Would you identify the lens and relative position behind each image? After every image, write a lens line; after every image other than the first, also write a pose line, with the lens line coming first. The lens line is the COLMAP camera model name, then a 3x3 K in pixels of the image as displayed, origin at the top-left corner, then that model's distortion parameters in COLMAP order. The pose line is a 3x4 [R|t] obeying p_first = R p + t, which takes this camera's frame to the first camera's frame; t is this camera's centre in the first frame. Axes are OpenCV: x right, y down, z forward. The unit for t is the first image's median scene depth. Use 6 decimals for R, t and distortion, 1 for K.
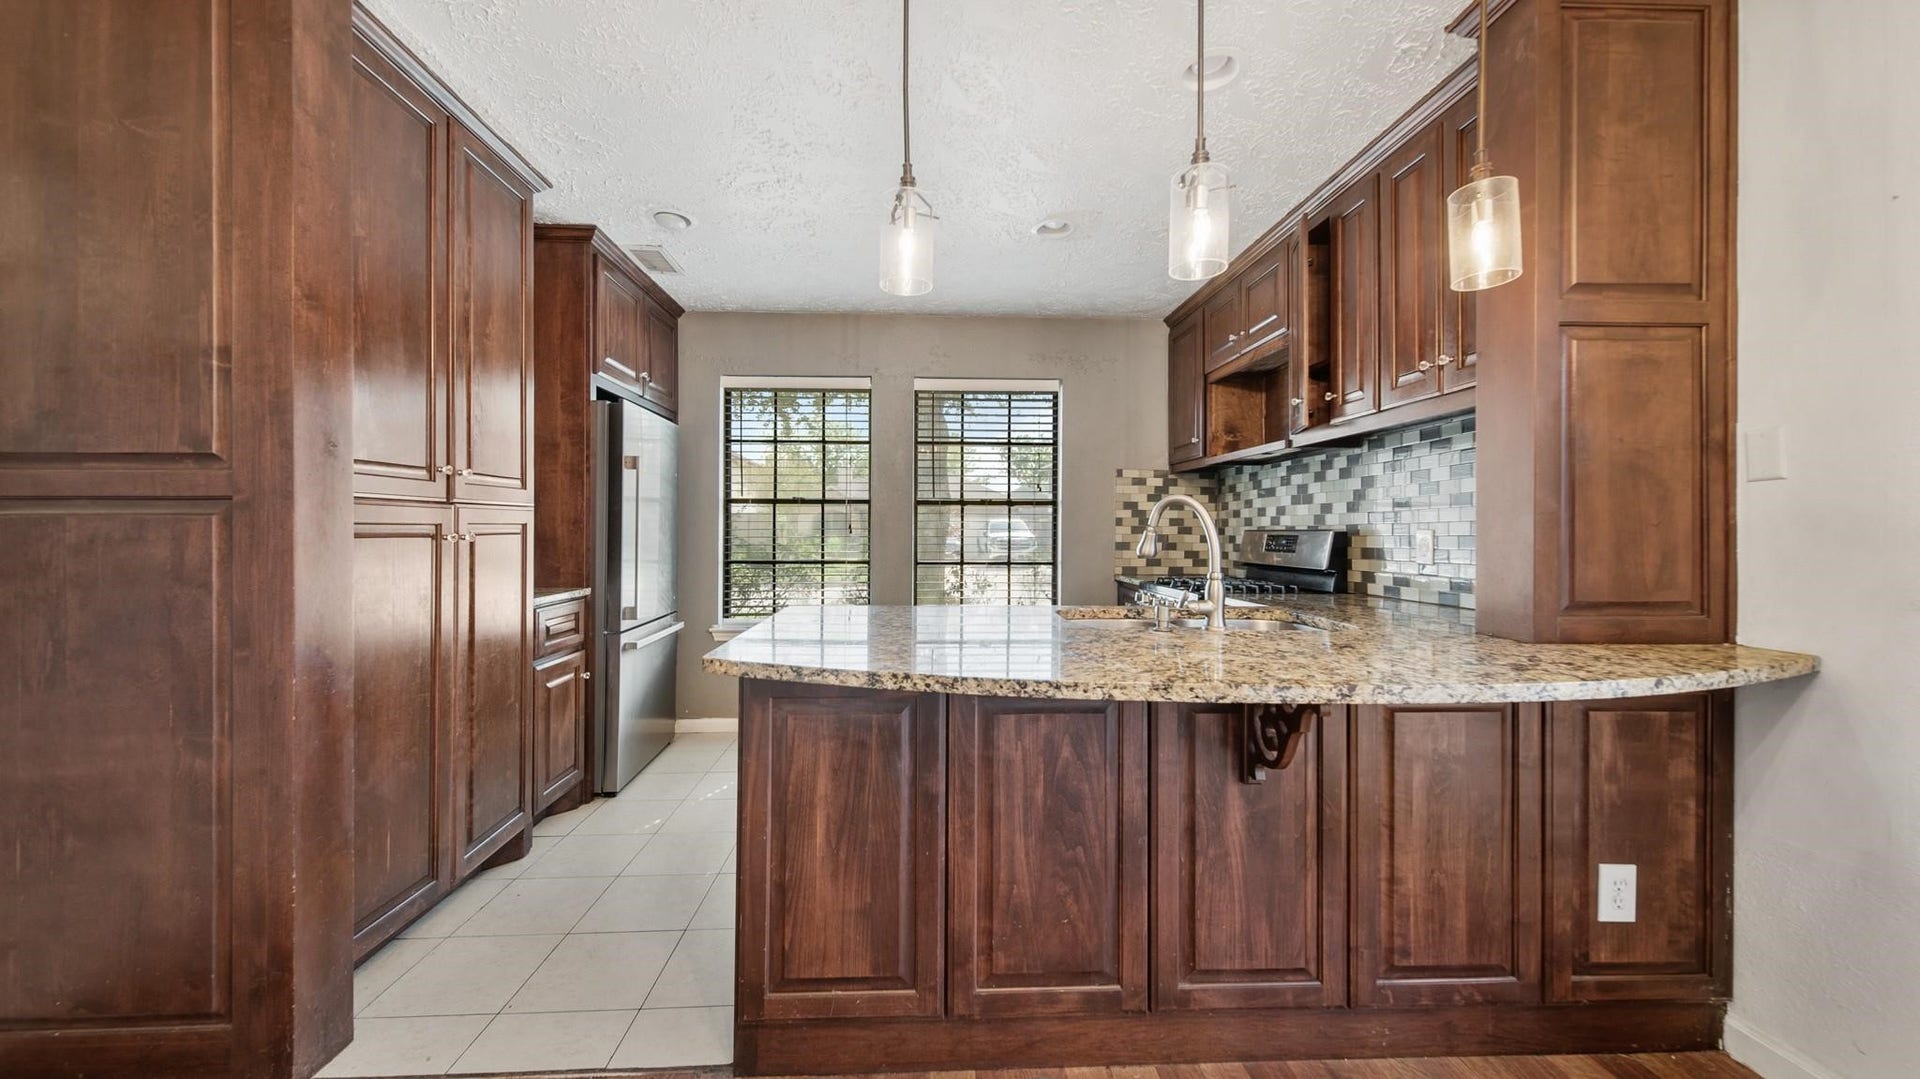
lens RADIAL K [[681.8, 0, 948.2], [0, 681.8, 528.3], [0, 0, 1]] dist [0.001681, -0.000026]
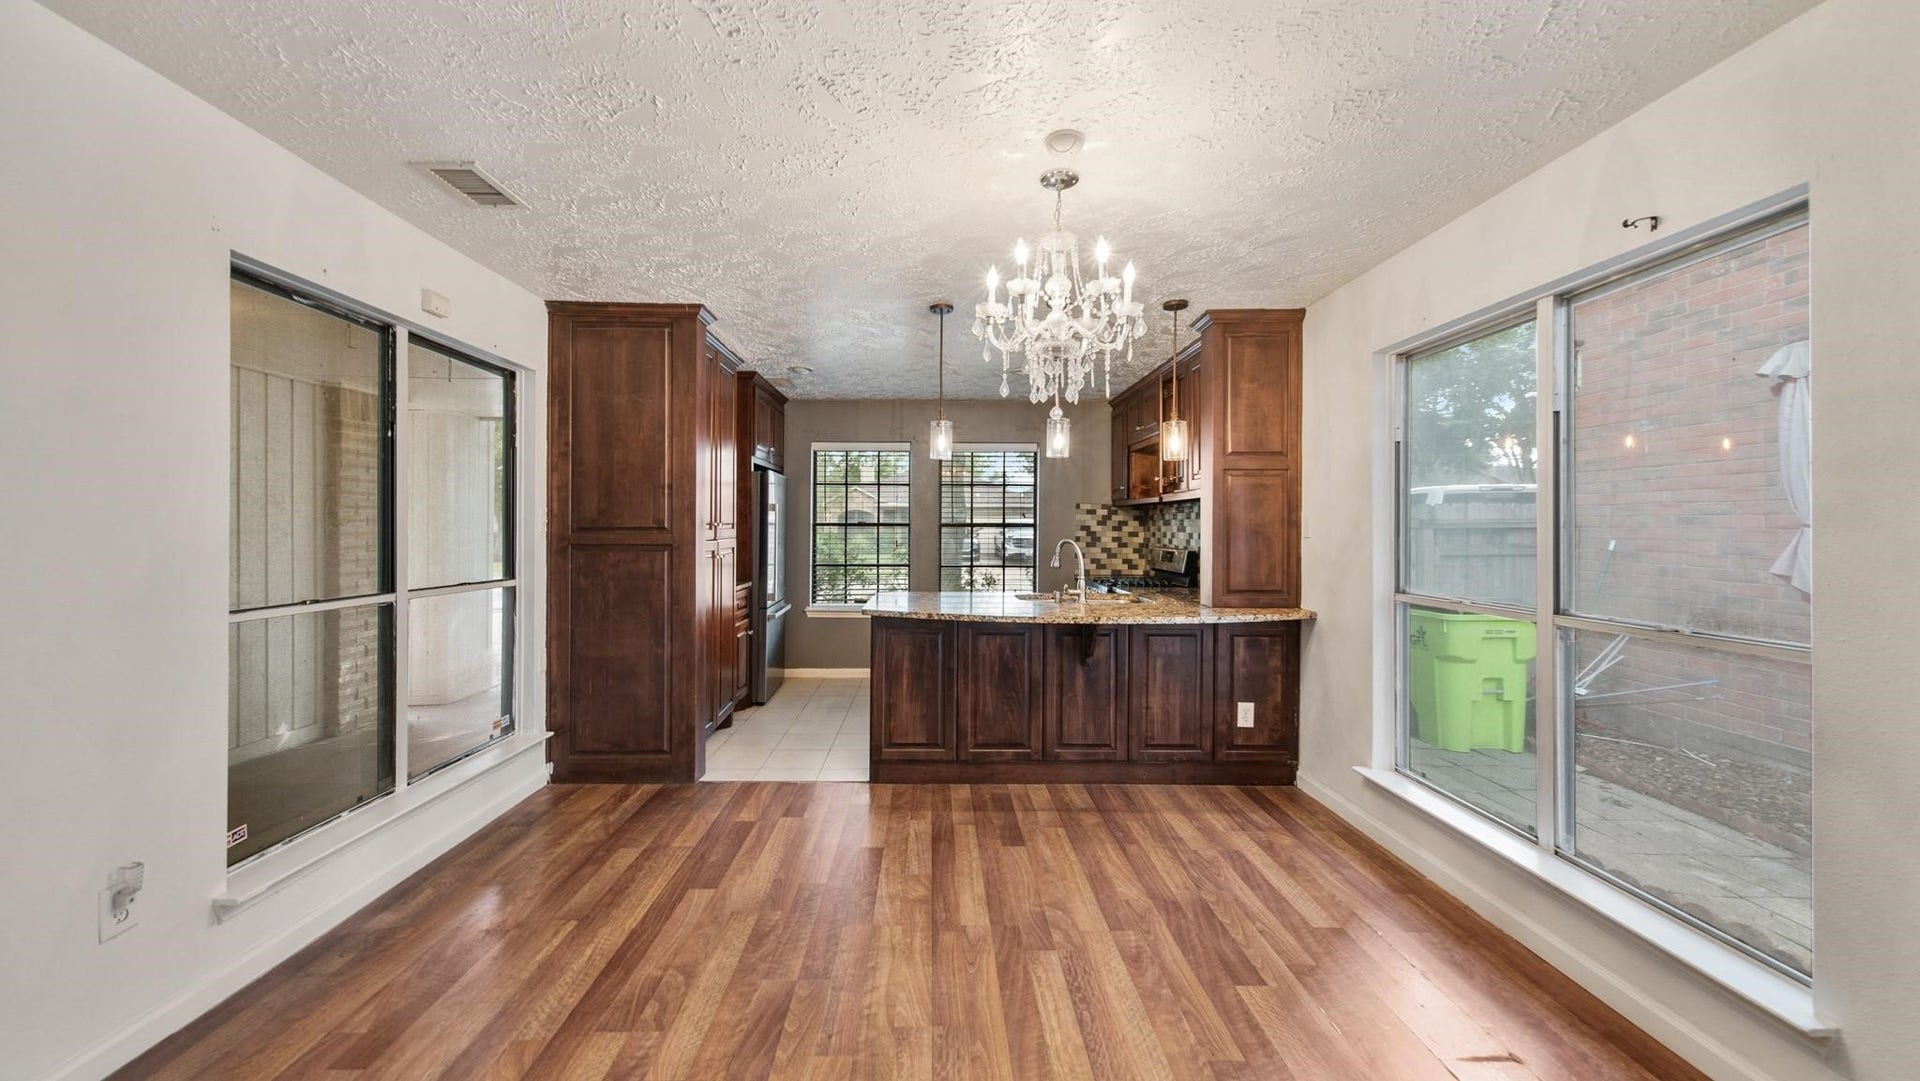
lens RADIAL K [[681.8, 0, 948.2], [0, 681.8, 526.9], [0, 0, 1]] dist [0.001681, -0.000026]
pose [[0.999603, 0.002282, -0.028083, 0.029751], [-0.002192, 0.999992, 0.003239, -0.109704], [0.028090, -0.003176, 0.999600, -1.330247]]
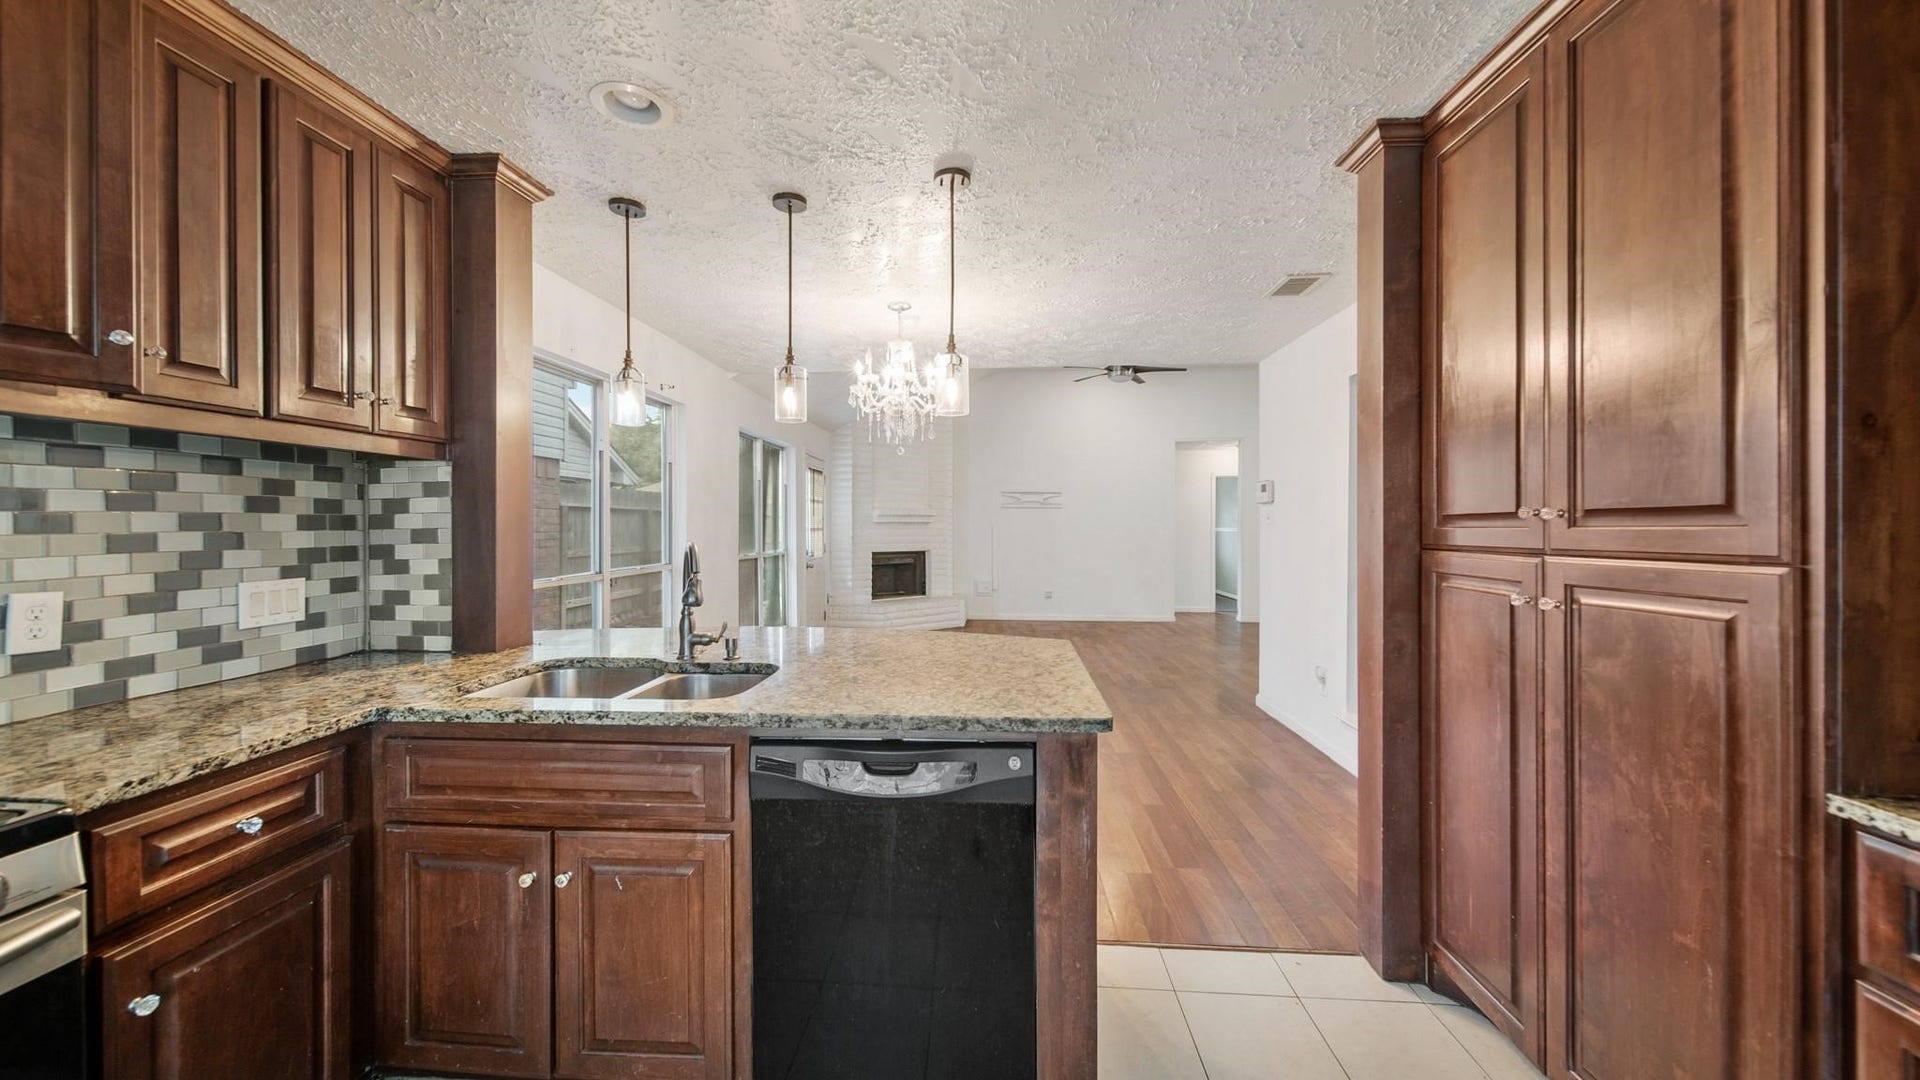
lens RADIAL K [[681.8, 0, 960.2], [0, 681.8, 524.5], [0, 0, 1]] dist [0.001681, -0.000026]
pose [[-0.993763, 0.001581, 0.111502, -0.242842], [0.001036, 0.999987, -0.004946, -0.084313], [-0.111509, -0.004799, -0.993752, 2.407916]]
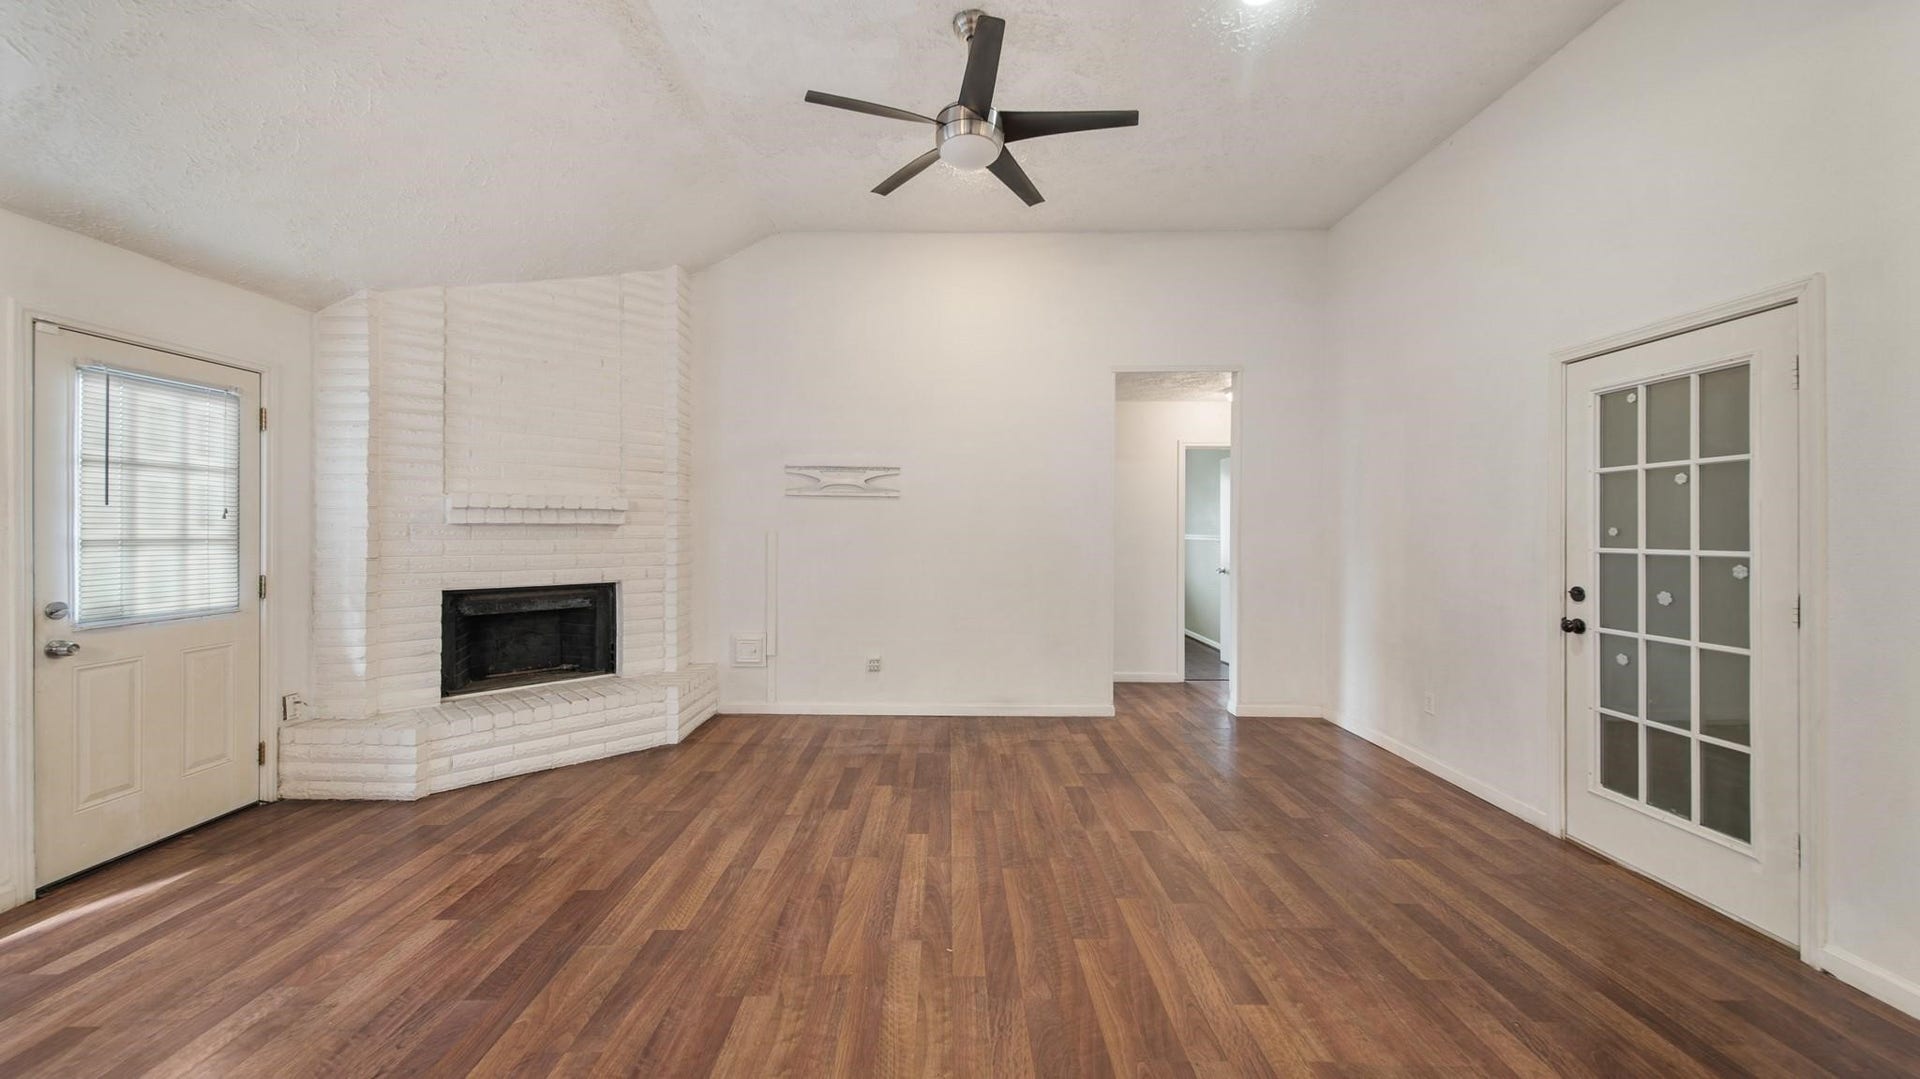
lens RADIAL K [[681.8, 0, 961.6], [0, 681.8, 529.4], [0, 0, 1]] dist [0.001681, -0.000026]
pose [[-0.999168, -0.001172, 0.040757, -0.883212], [-0.001258, 0.999997, -0.002093, -0.107069], [-0.040755, -0.002142, -0.999167, -0.613134]]
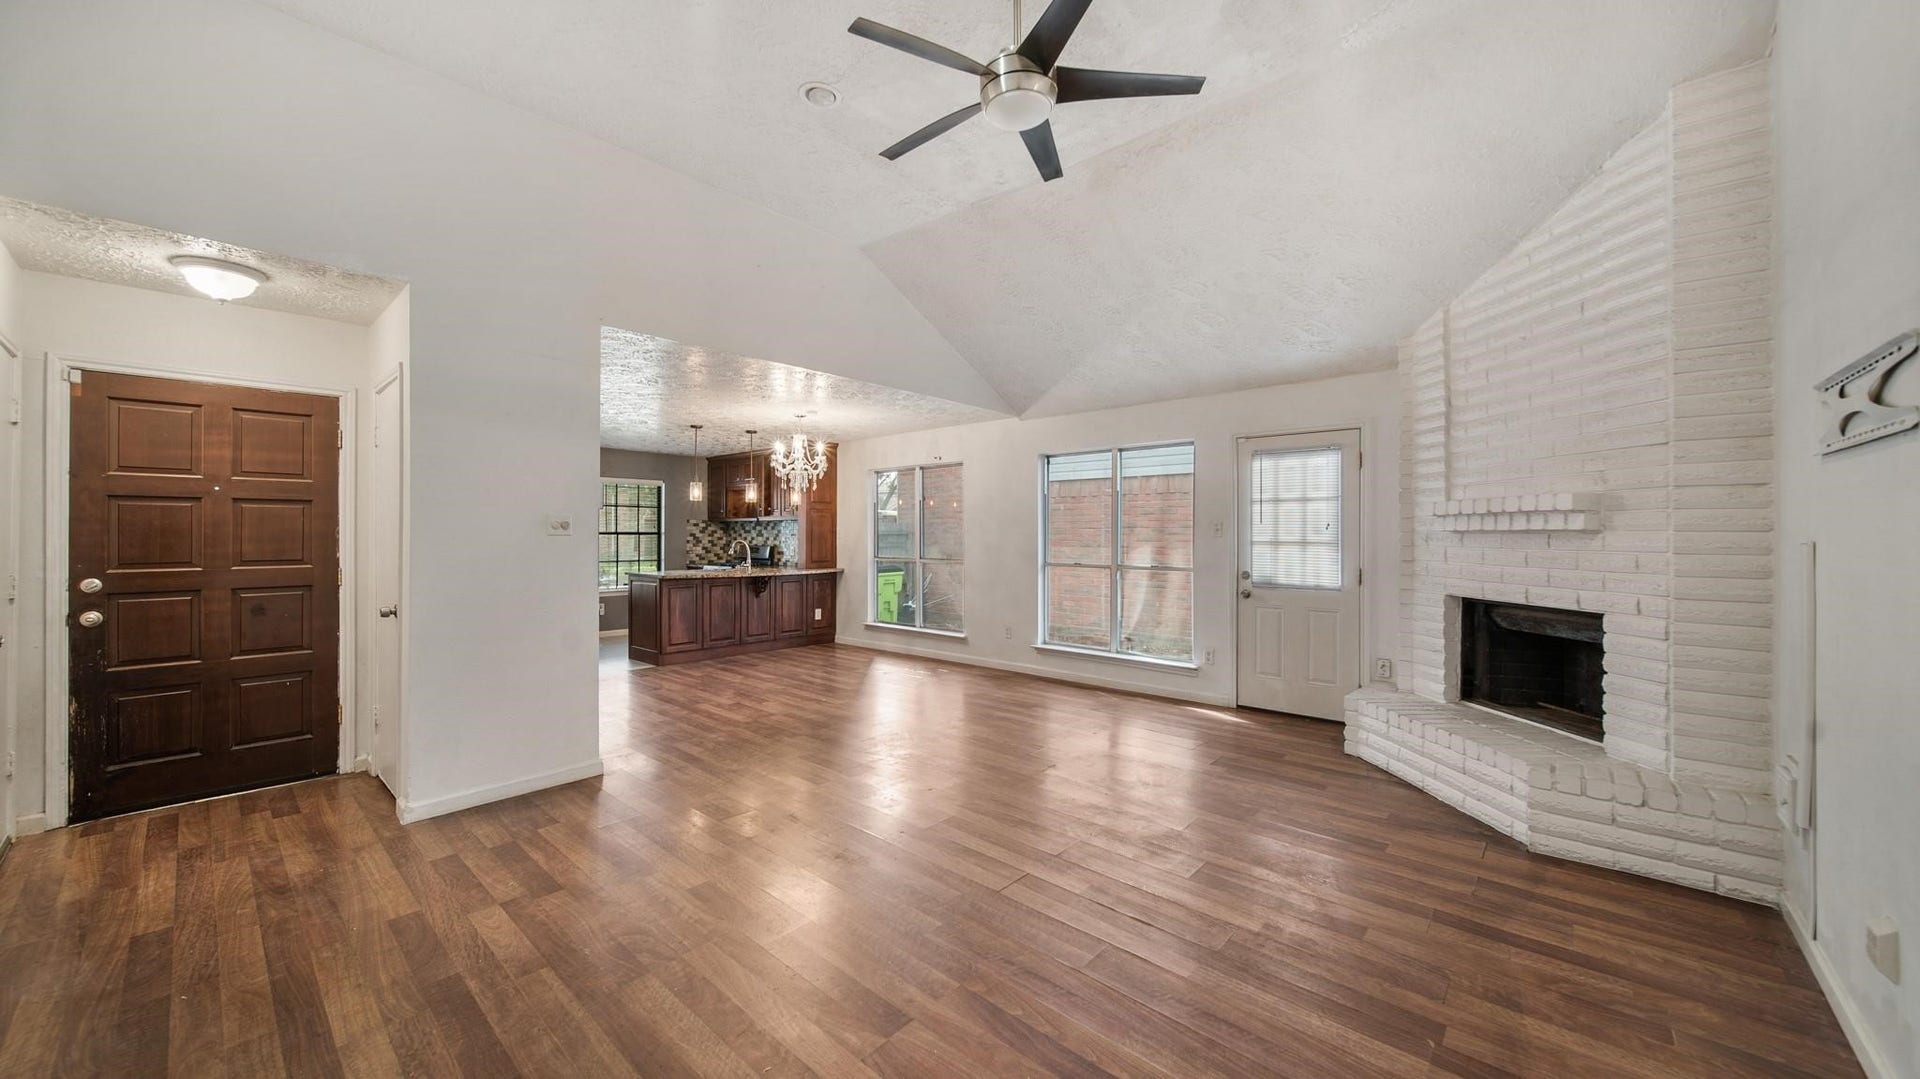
lens RADIAL K [[681.8, 0, 929.5], [0, 681.8, 531.6], [0, 0, 1]] dist [0.001681, -0.000026]
pose [[0.722142, 0.002832, 0.691739, -2.121613], [-0.002951, 0.999995, -0.001013, -0.121296], [-0.691738, -0.001309, 0.722147, -3.503034]]
